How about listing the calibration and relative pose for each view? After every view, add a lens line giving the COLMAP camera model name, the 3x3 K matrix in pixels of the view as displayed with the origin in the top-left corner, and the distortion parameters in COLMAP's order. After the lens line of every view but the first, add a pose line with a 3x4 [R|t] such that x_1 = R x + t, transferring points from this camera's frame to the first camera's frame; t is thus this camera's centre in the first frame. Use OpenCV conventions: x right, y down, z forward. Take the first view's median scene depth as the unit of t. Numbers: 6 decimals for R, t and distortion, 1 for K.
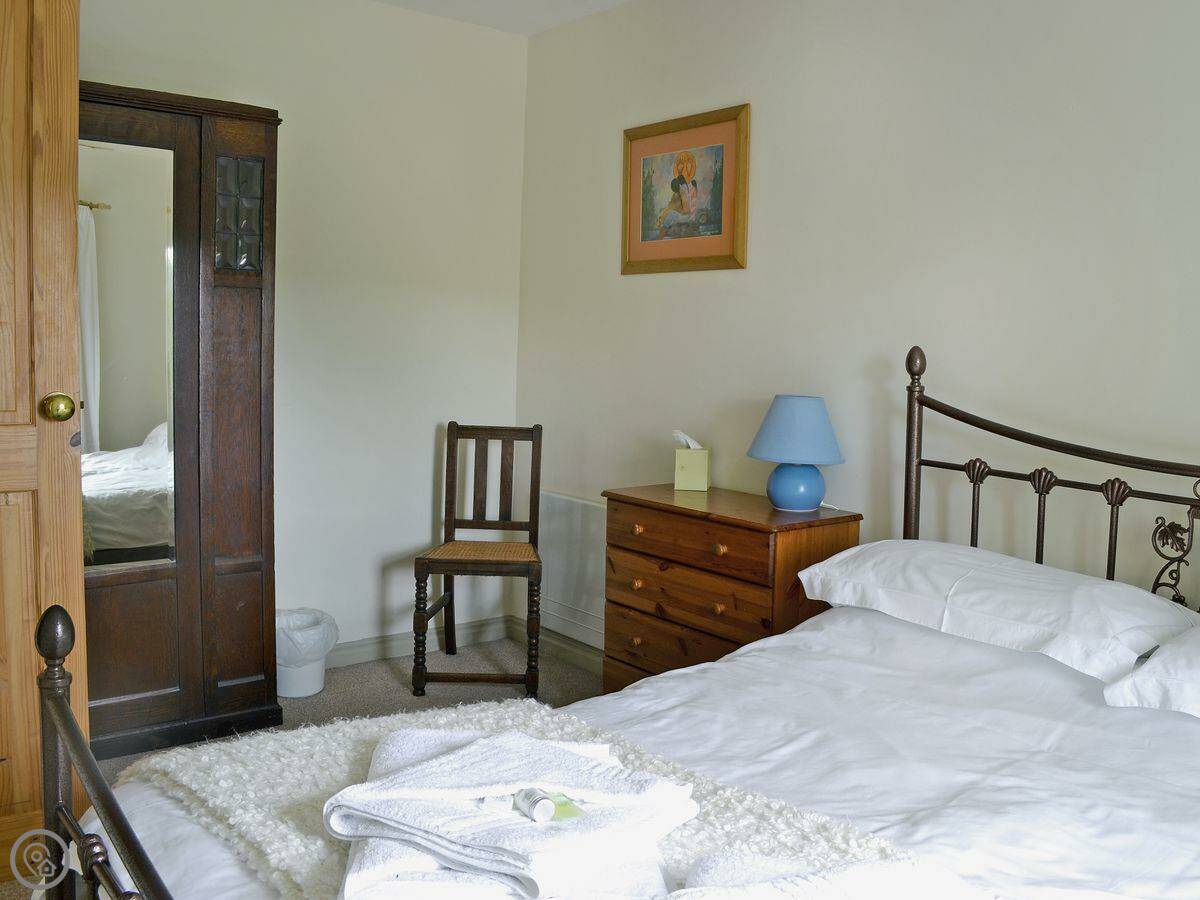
lens RADIAL K [[1108.9, 0, 605.1], [0, 1108.9, 470.8], [0, 0, 1]] dist [-0.000971, -0.042073]
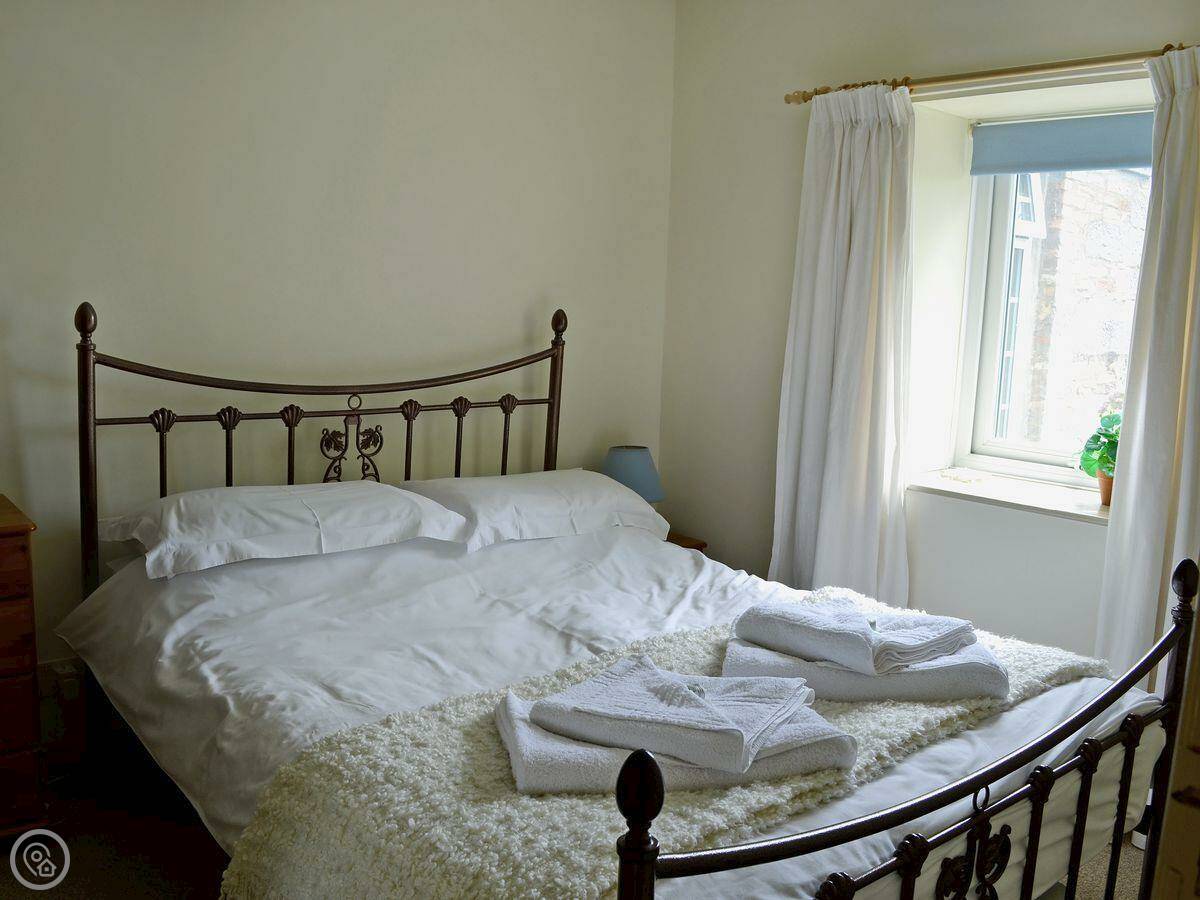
lens RADIAL K [[1108.9, 0, 605.1], [0, 1108.9, 470.8], [0, 0, 1]] dist [-0.000971, -0.042073]
pose [[-0.008343, -0.196308, 0.980507, -0.802047], [0.088914, 0.976511, 0.196265, -0.138547], [-0.996004, 0.088819, 0.009307, 0.662546]]
